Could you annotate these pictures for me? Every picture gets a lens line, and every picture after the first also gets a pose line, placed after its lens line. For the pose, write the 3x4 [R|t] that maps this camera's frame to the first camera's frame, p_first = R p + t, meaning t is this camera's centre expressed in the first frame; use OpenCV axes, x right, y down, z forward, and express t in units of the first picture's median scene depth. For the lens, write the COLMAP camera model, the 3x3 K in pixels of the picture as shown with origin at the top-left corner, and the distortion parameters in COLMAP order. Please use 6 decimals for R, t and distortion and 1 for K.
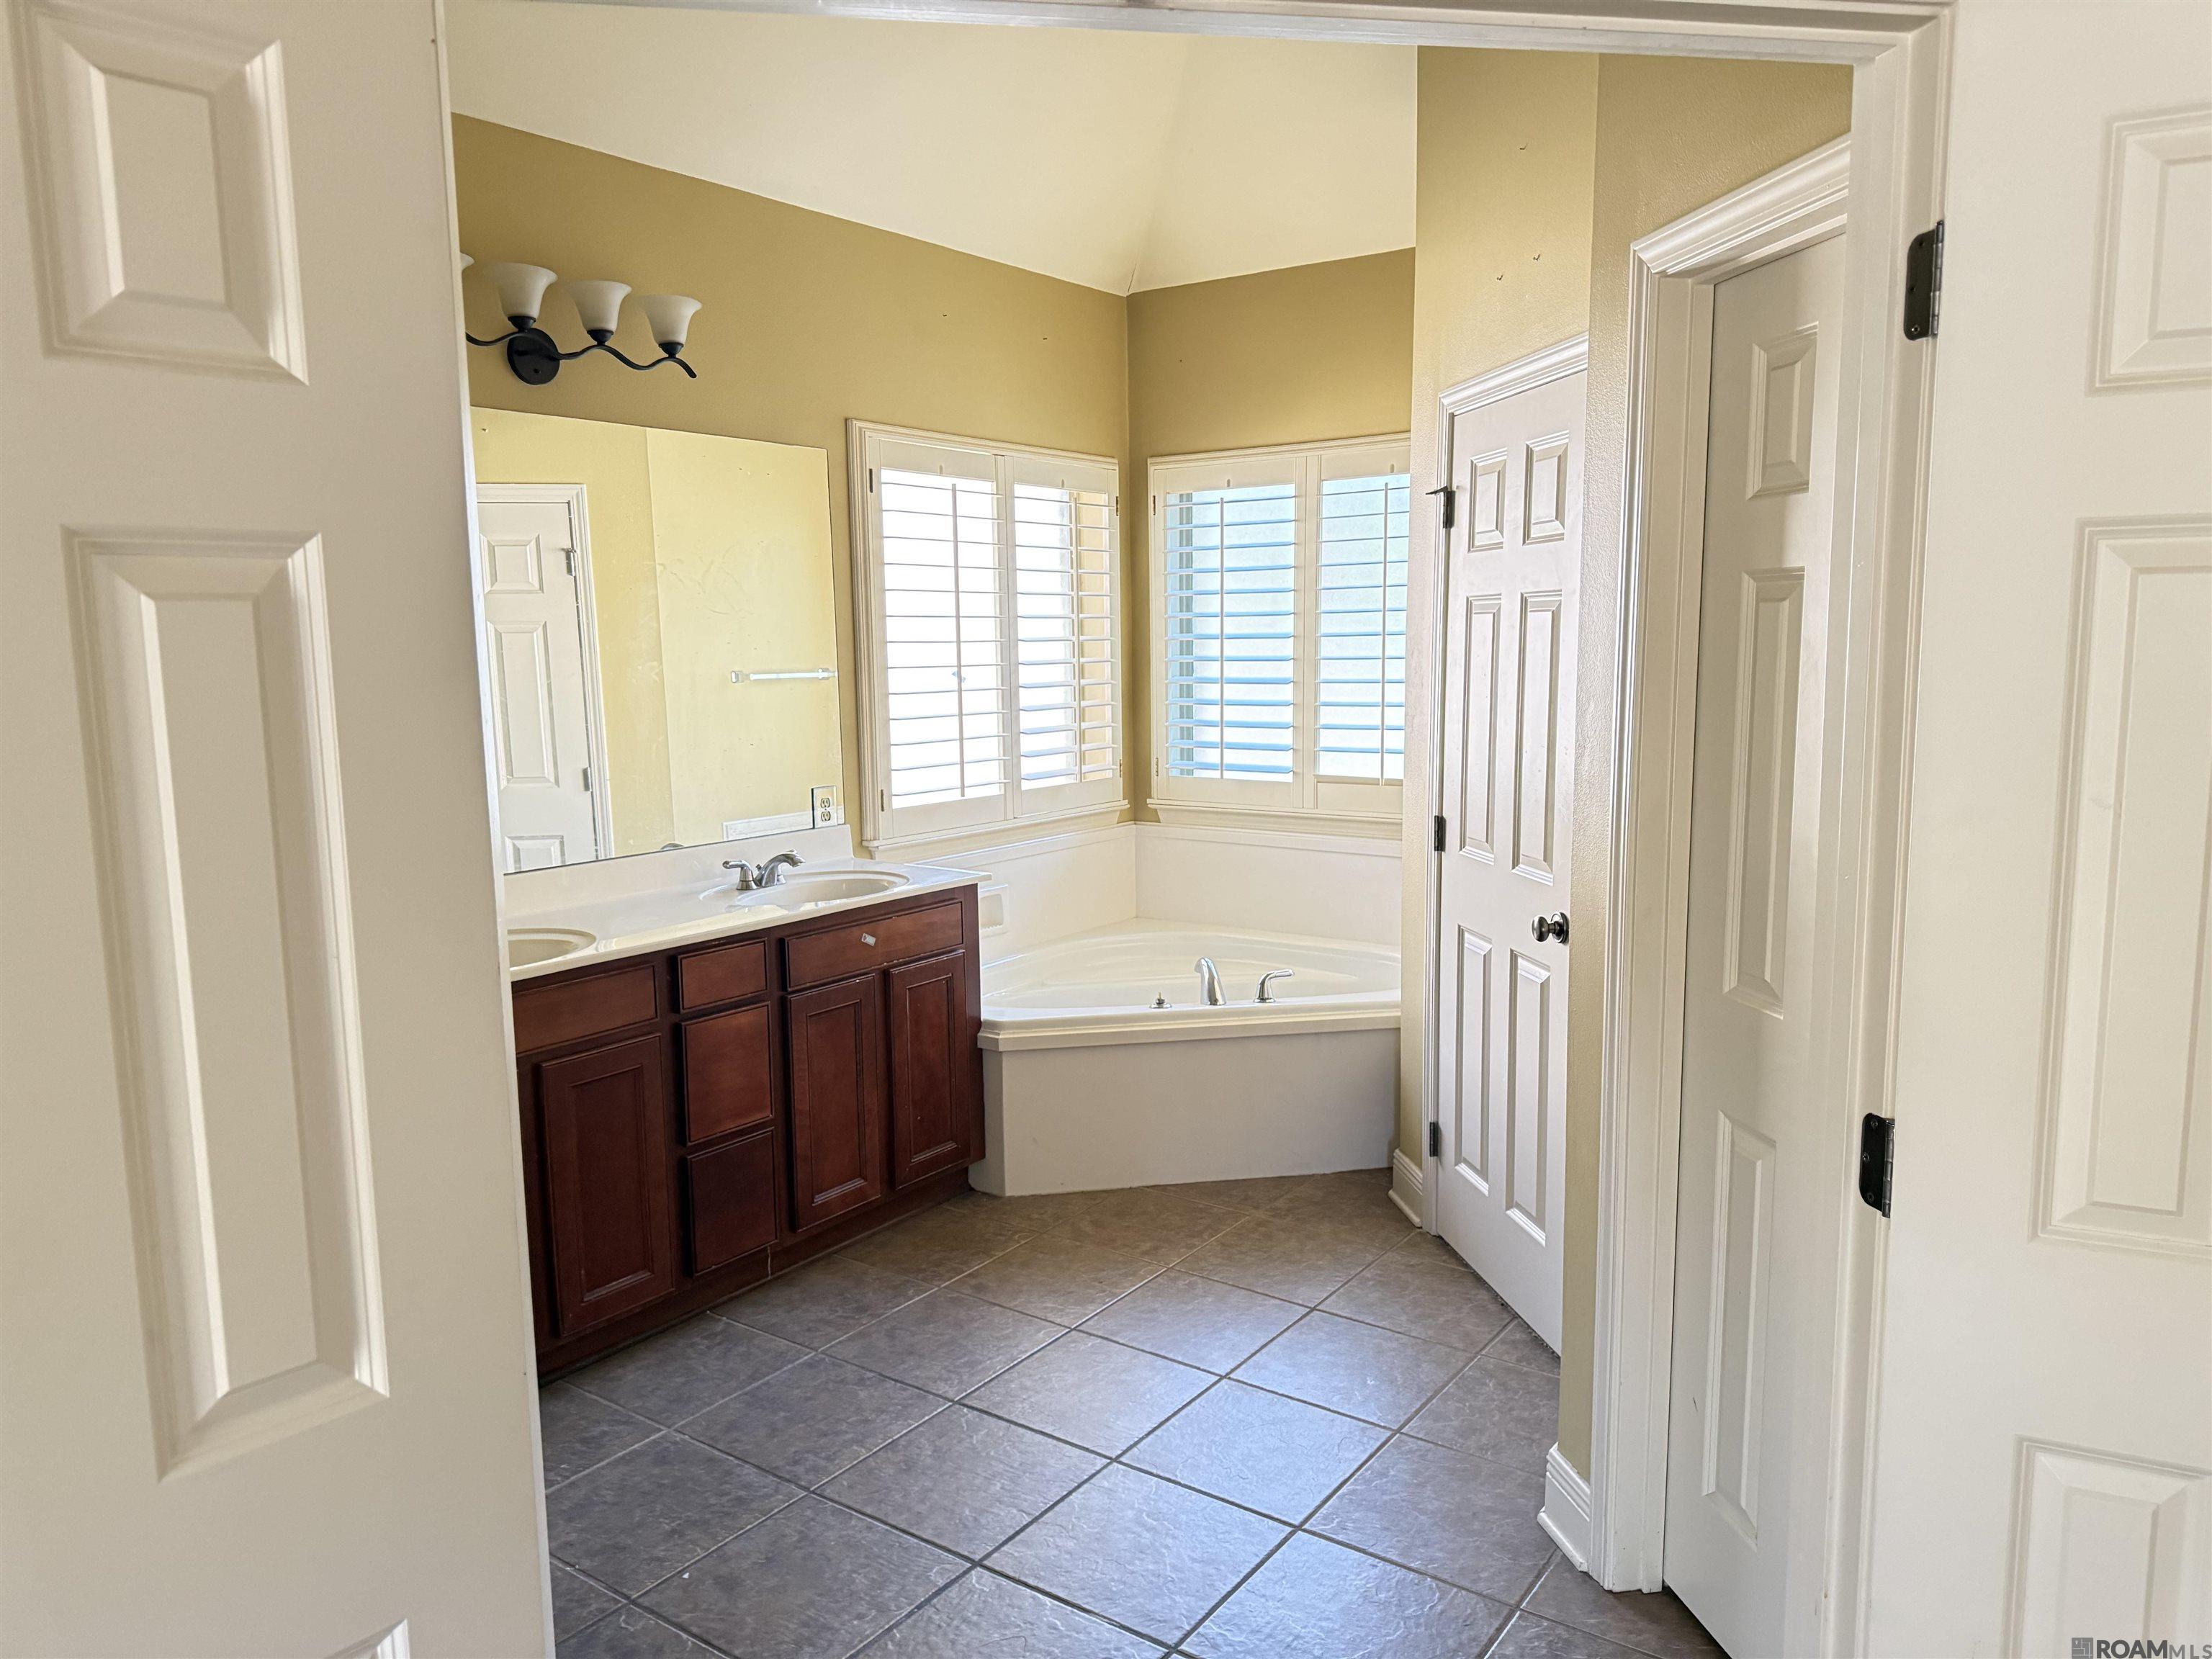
lens RADIAL K [[1546.5, 0, 1101.5], [0, 1546.5, 838.1], [0, 0, 1]] dist [0.123303, -0.170824]
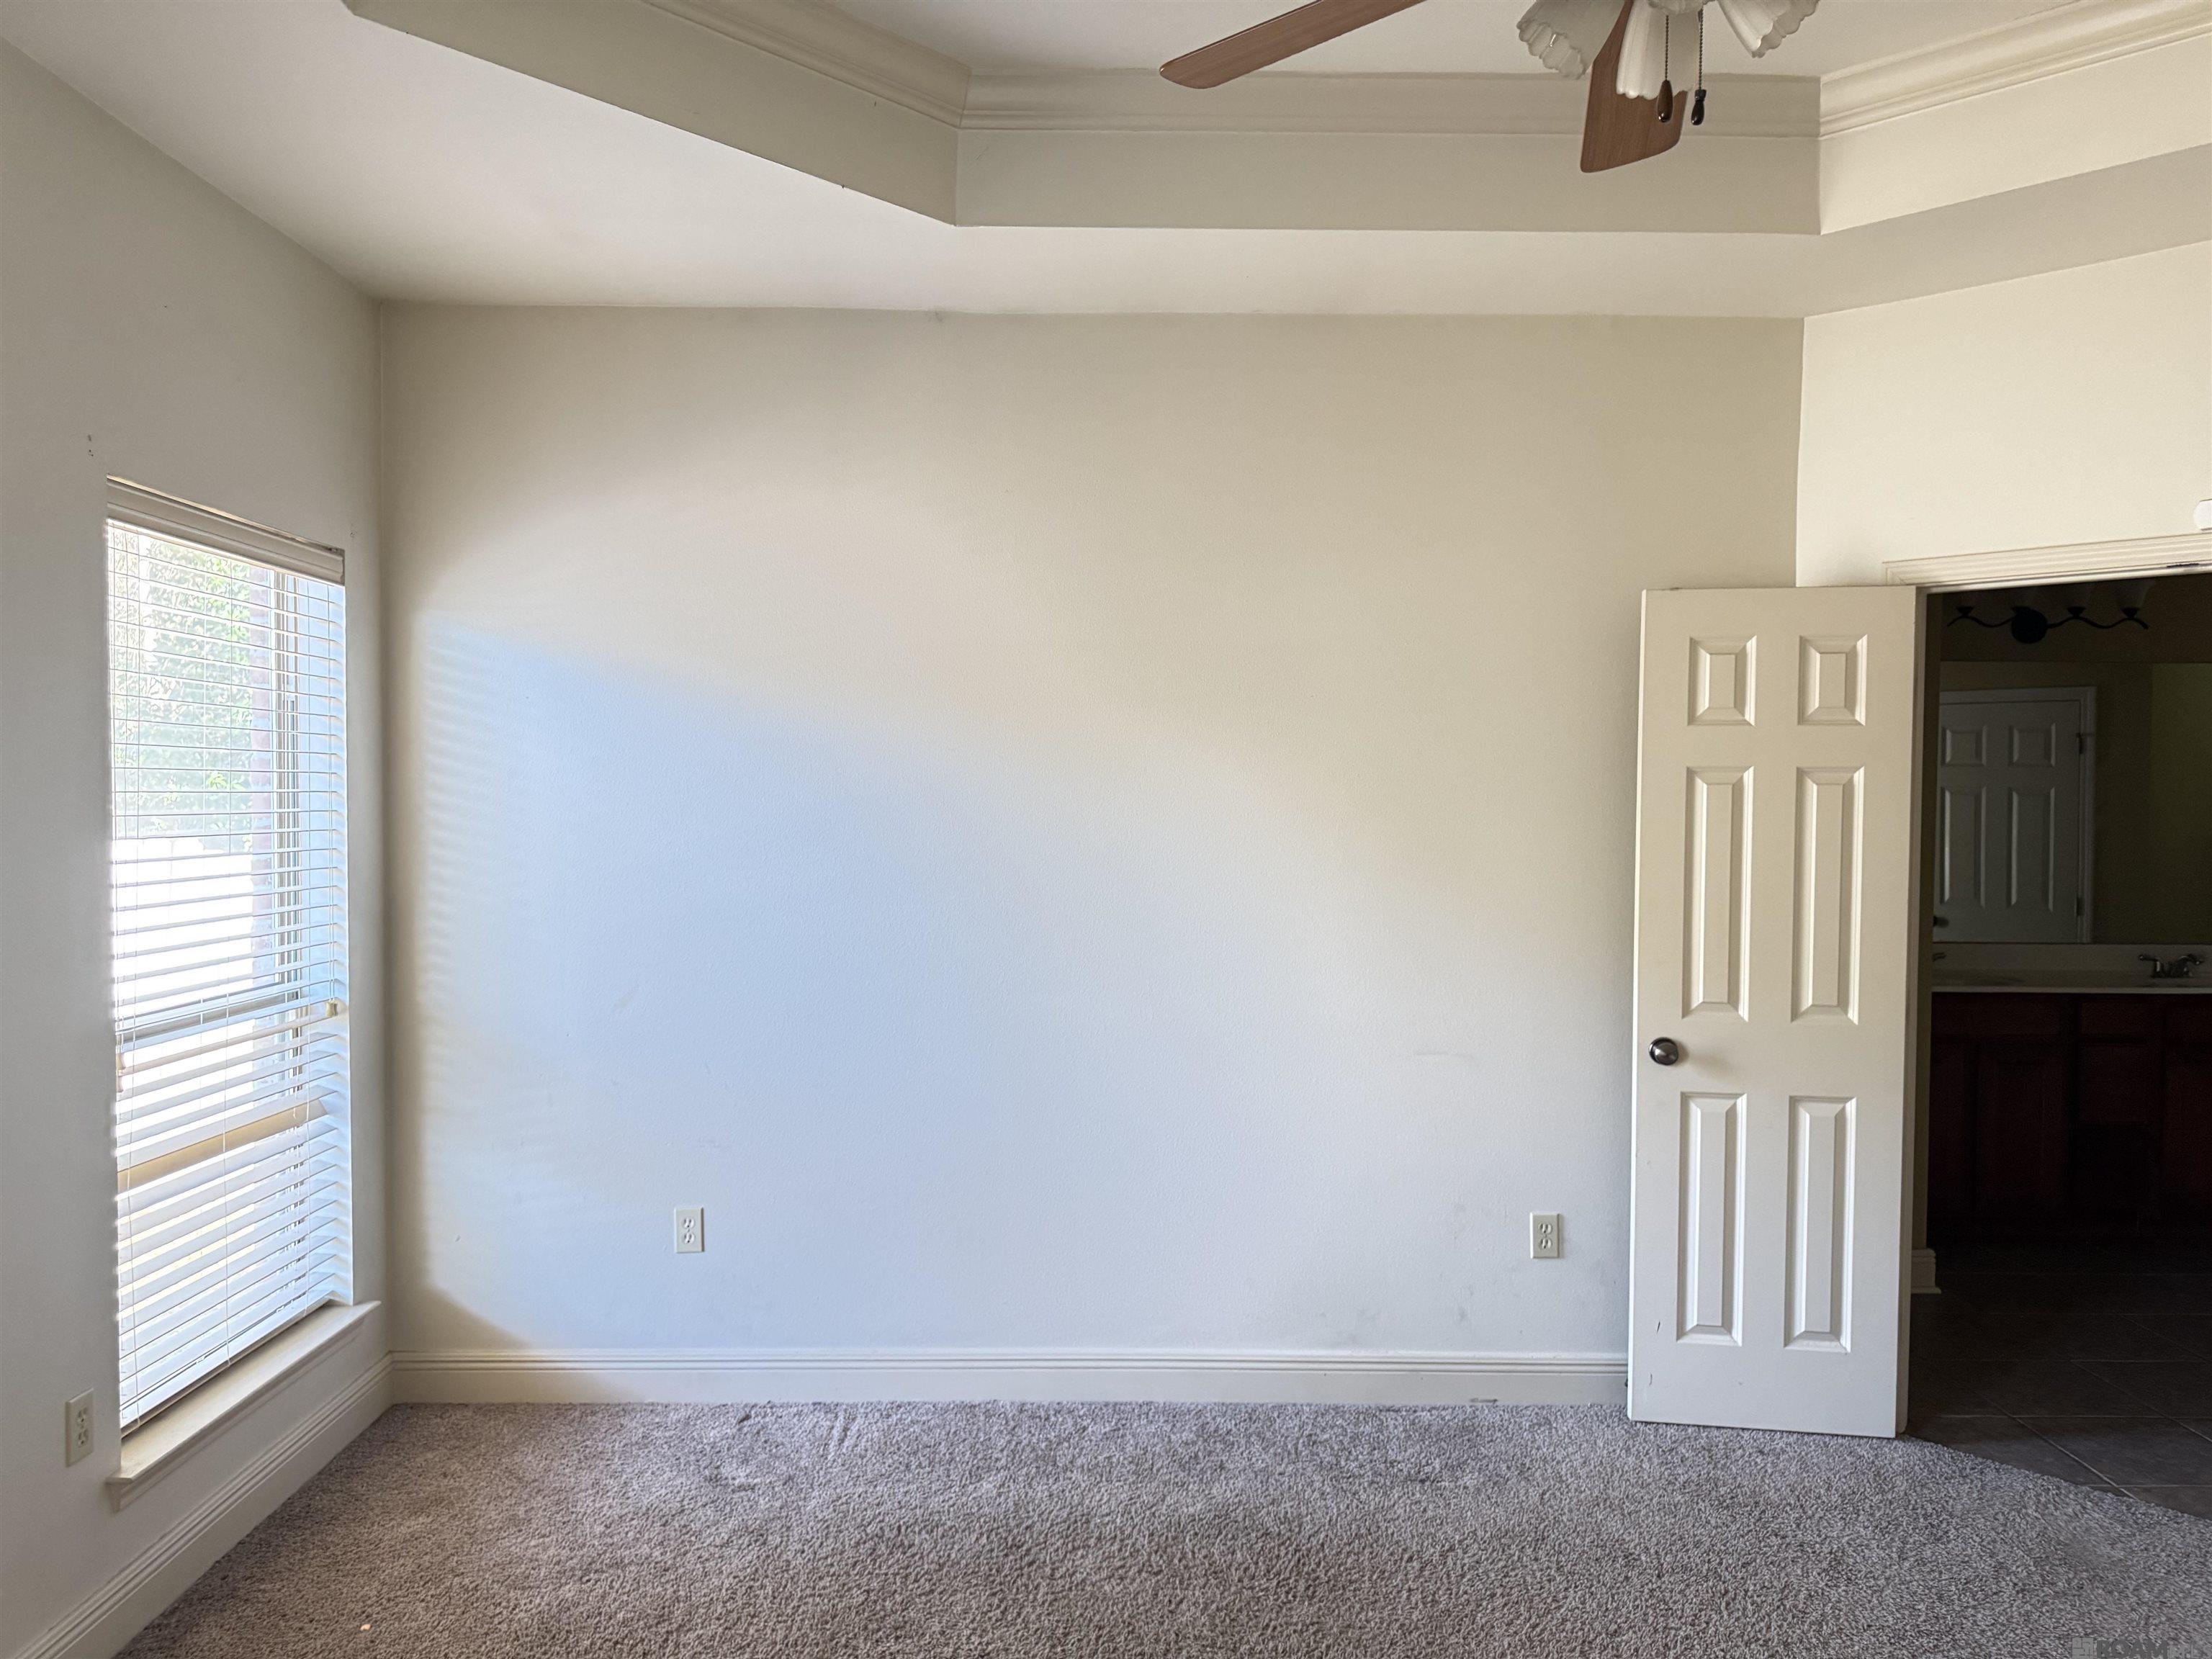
lens RADIAL K [[1546.5, 0, 1101.5], [0, 1546.5, 838.1], [0, 0, 1]] dist [0.123303, -0.170824]
pose [[0.597738, 0.046733, -0.800328, 1.290576], [-0.124794, 0.991554, -0.035305, 0.295805], [0.791919, 0.120979, 0.598521, -2.394501]]
